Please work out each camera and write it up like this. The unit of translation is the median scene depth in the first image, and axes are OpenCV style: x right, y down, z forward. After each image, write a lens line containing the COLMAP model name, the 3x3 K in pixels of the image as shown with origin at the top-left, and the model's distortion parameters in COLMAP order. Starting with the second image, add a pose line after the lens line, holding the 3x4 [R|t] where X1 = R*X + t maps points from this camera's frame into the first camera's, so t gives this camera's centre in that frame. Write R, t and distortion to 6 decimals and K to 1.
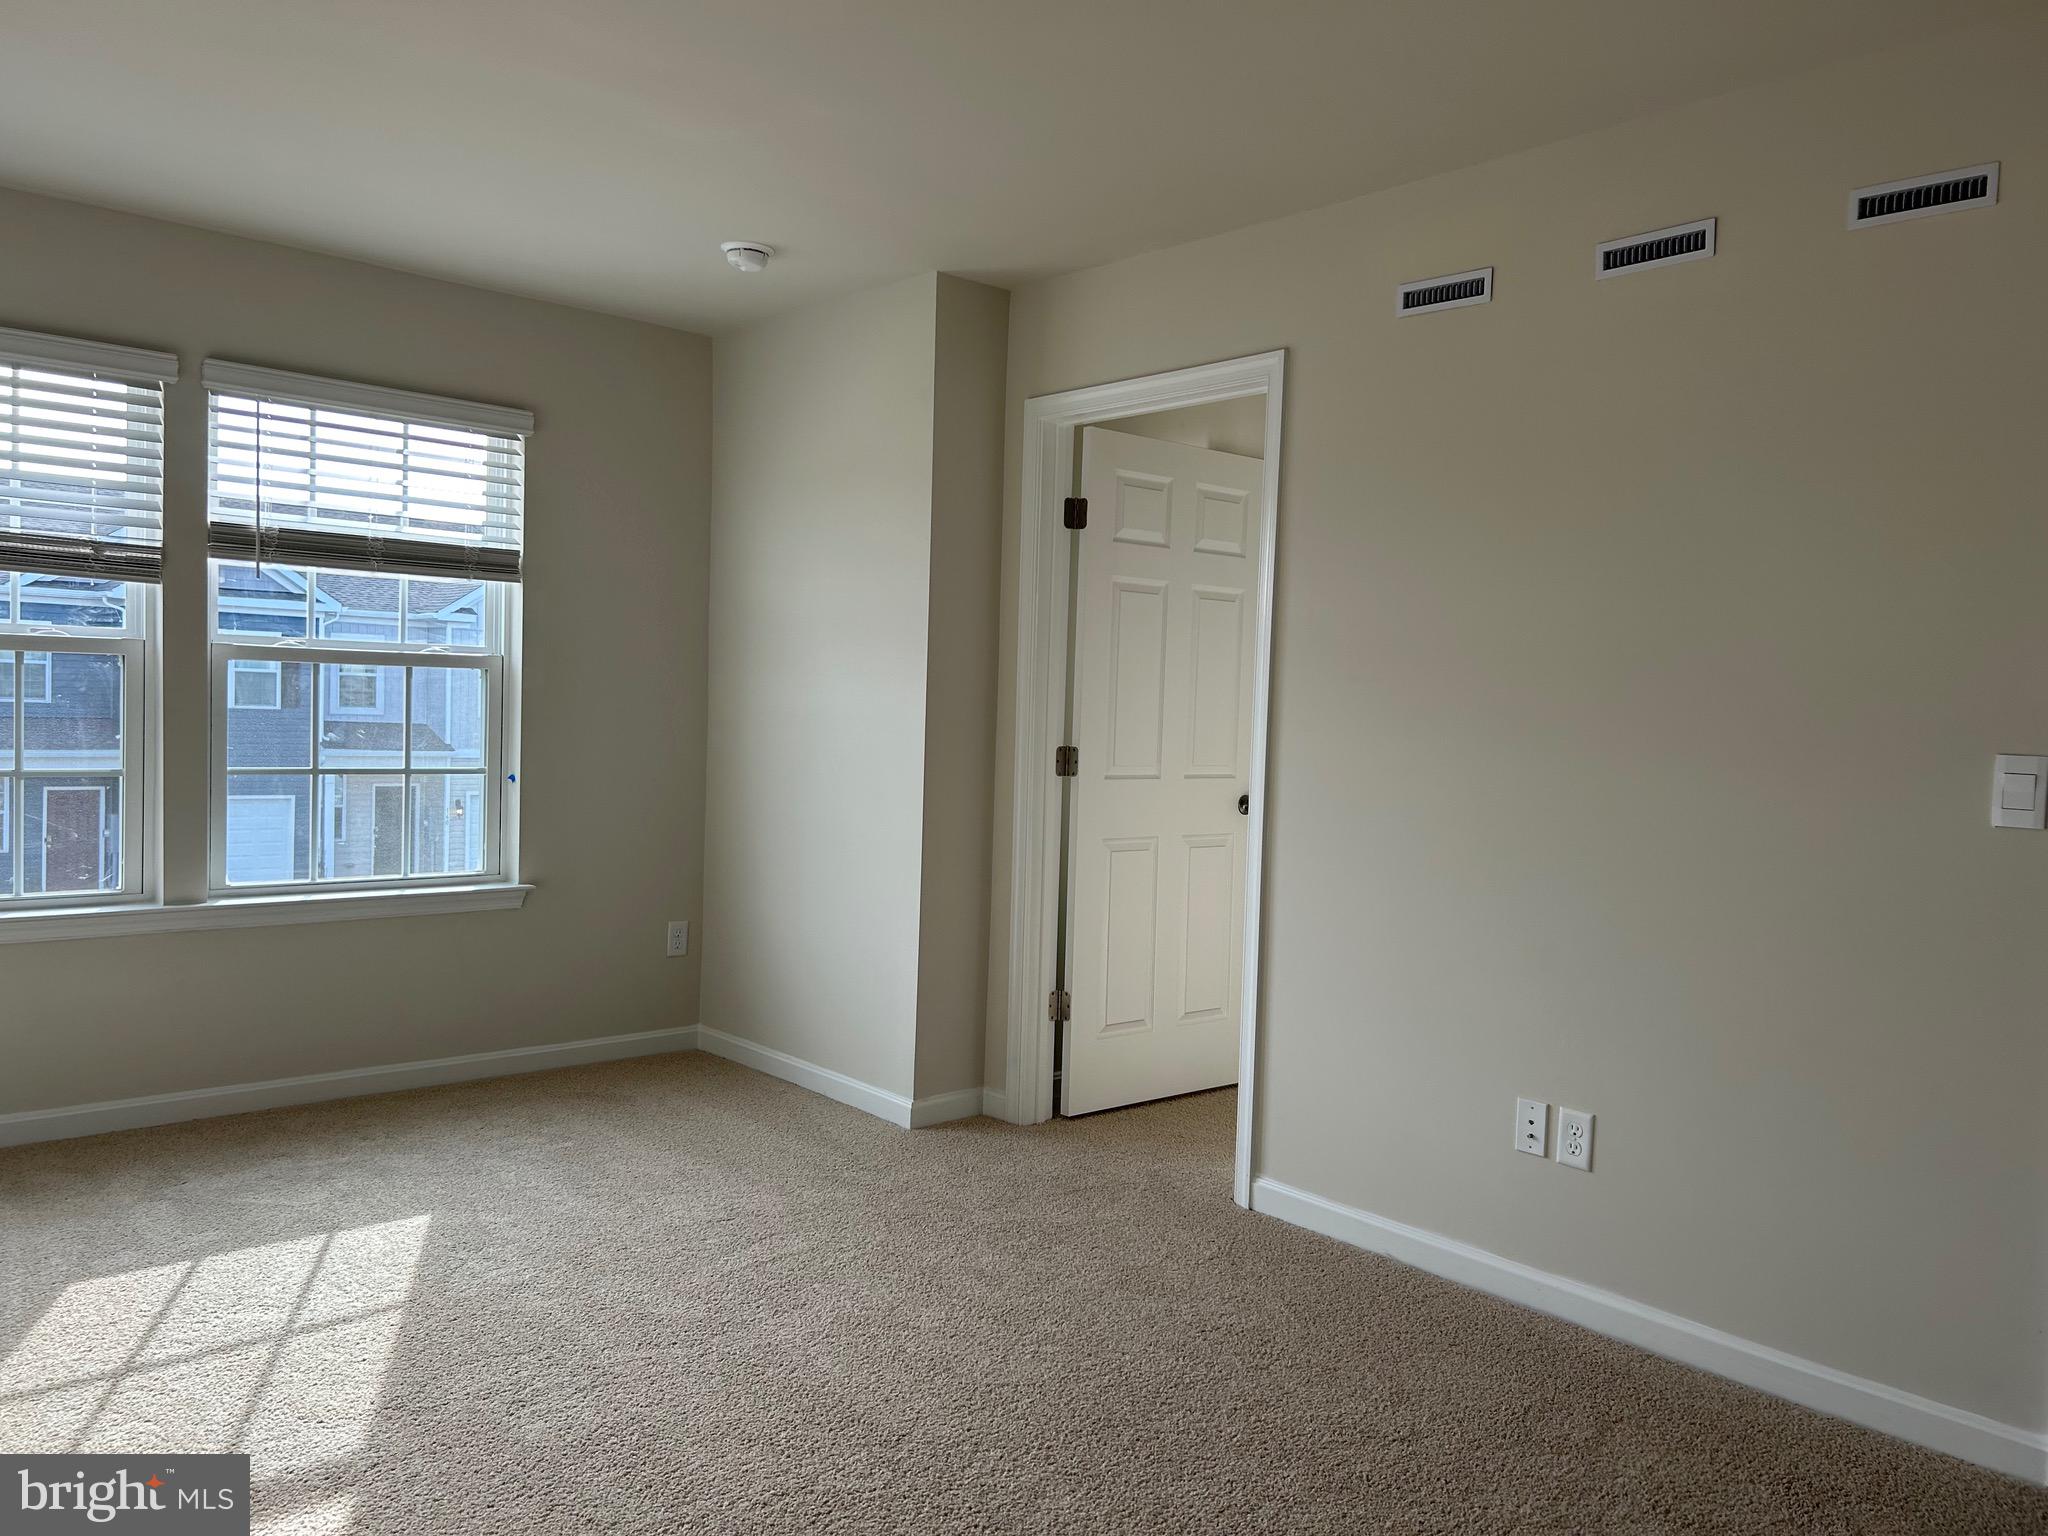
lens RADIAL K [[1546.2, 0, 1026.4], [0, 1546.2, 768.8], [0, 0, 1]] dist [0.037809, -0.002732]
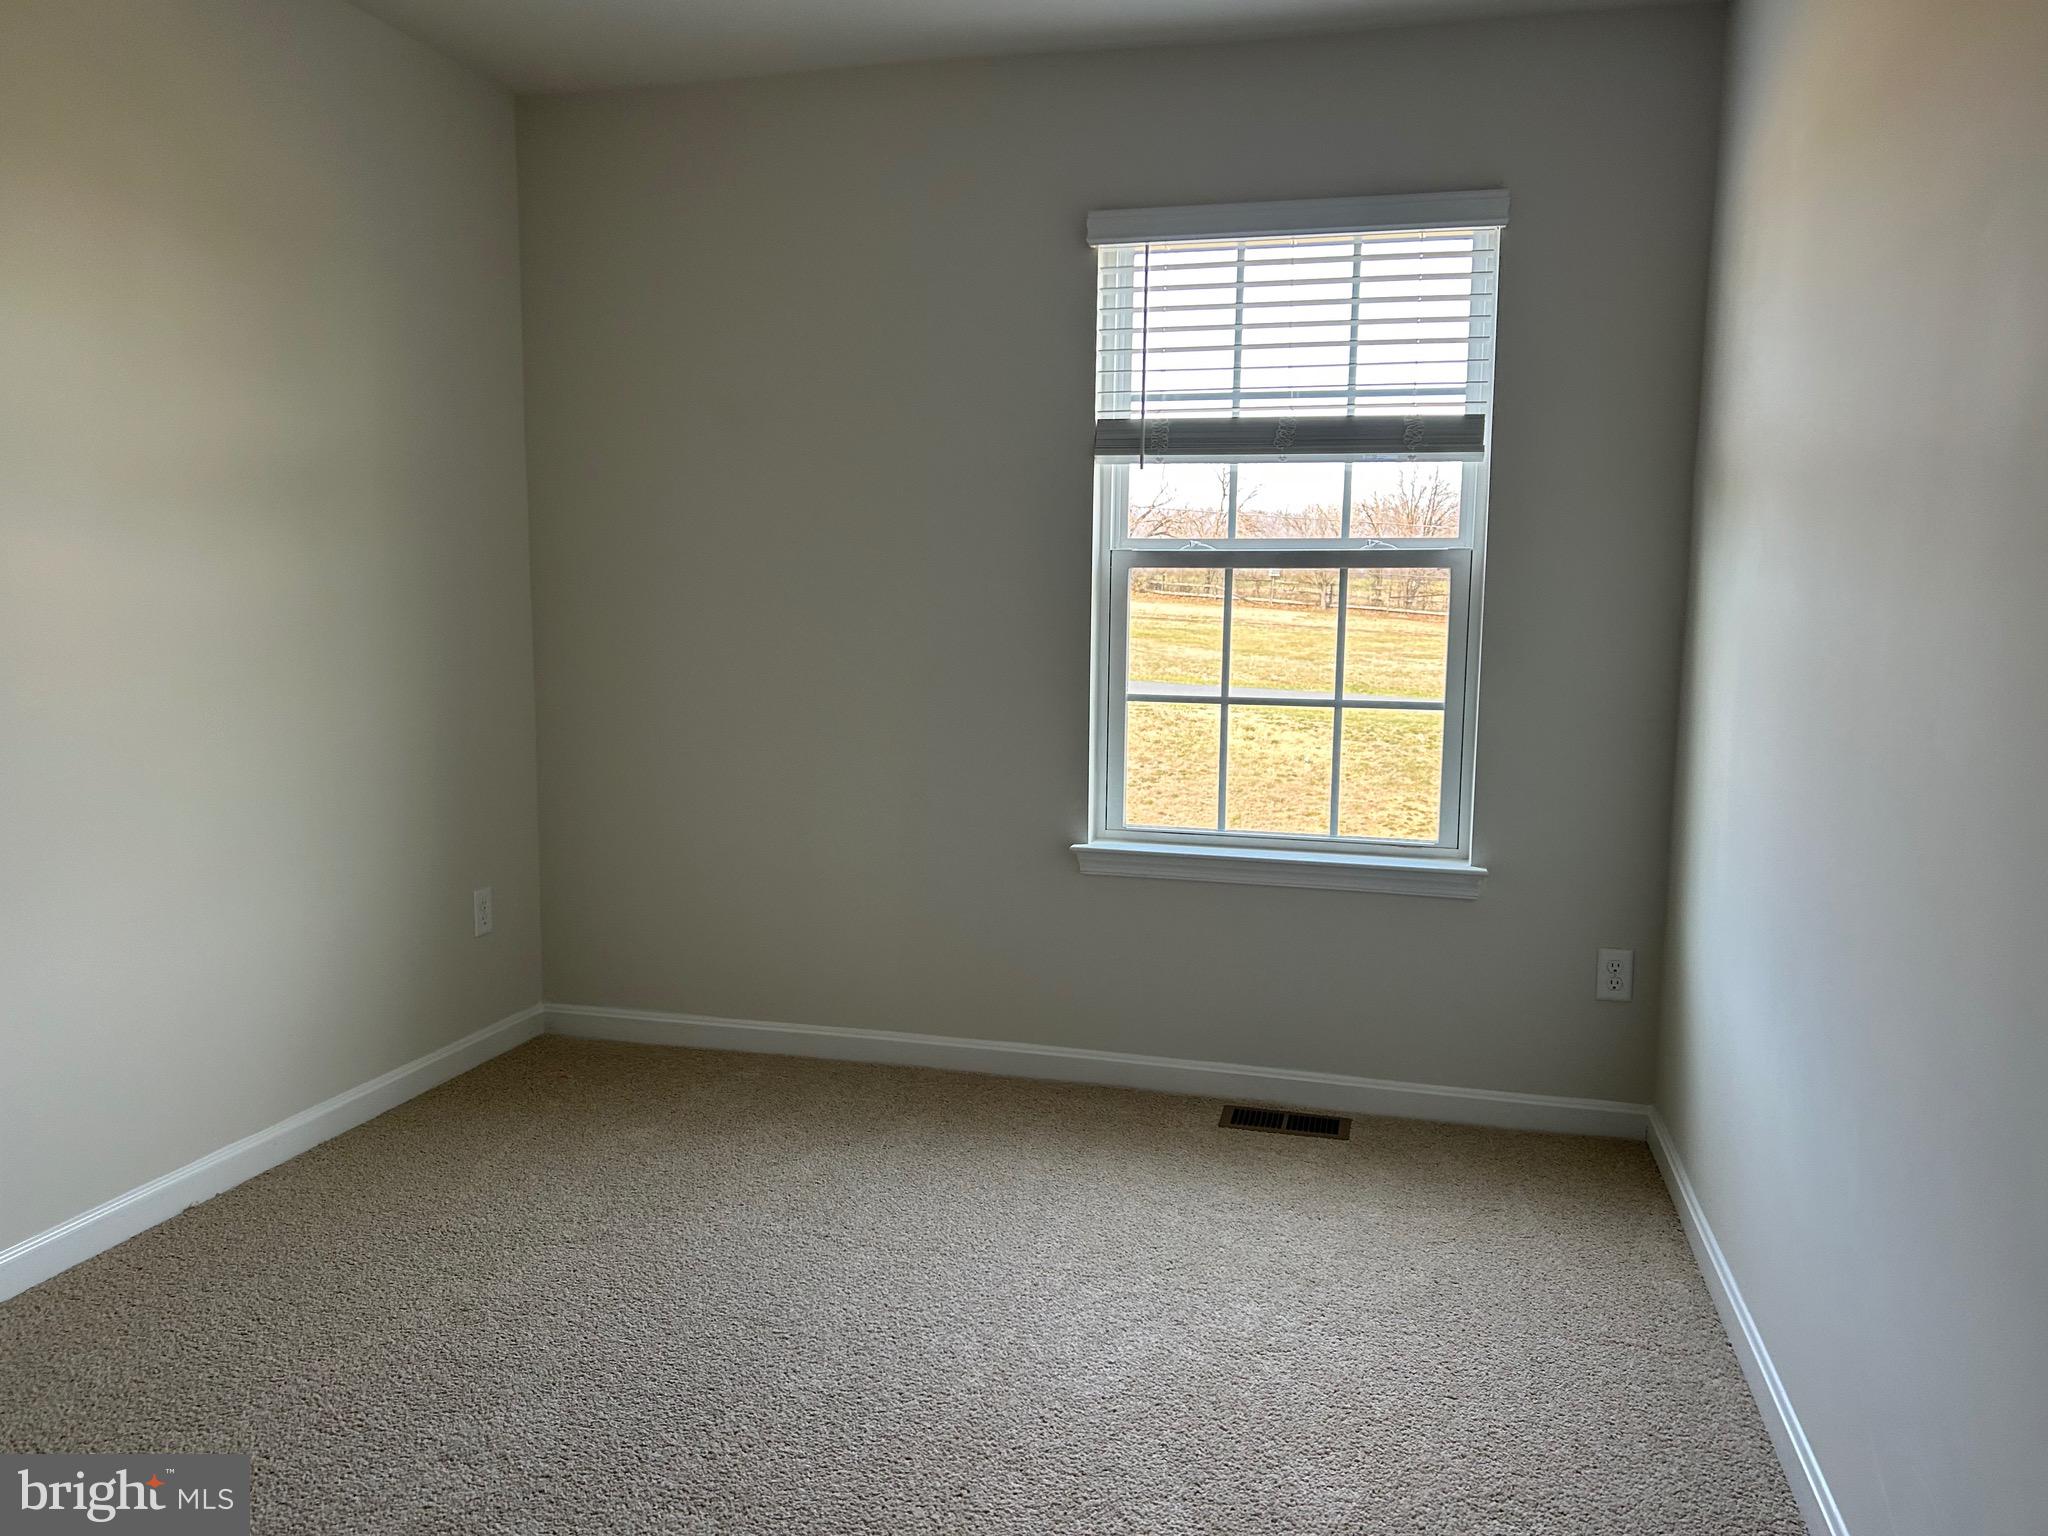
lens RADIAL K [[1546.2, 0, 1023.6], [0, 1546.2, 758.9], [0, 0, 1]] dist [0.037809, -0.002732]
pose [[0.495155, 0.044733, -0.867652, 0.239284], [-0.045385, 0.998642, 0.025586, 0.015977], [0.867618, 0.026709, 0.496513, 0.515082]]
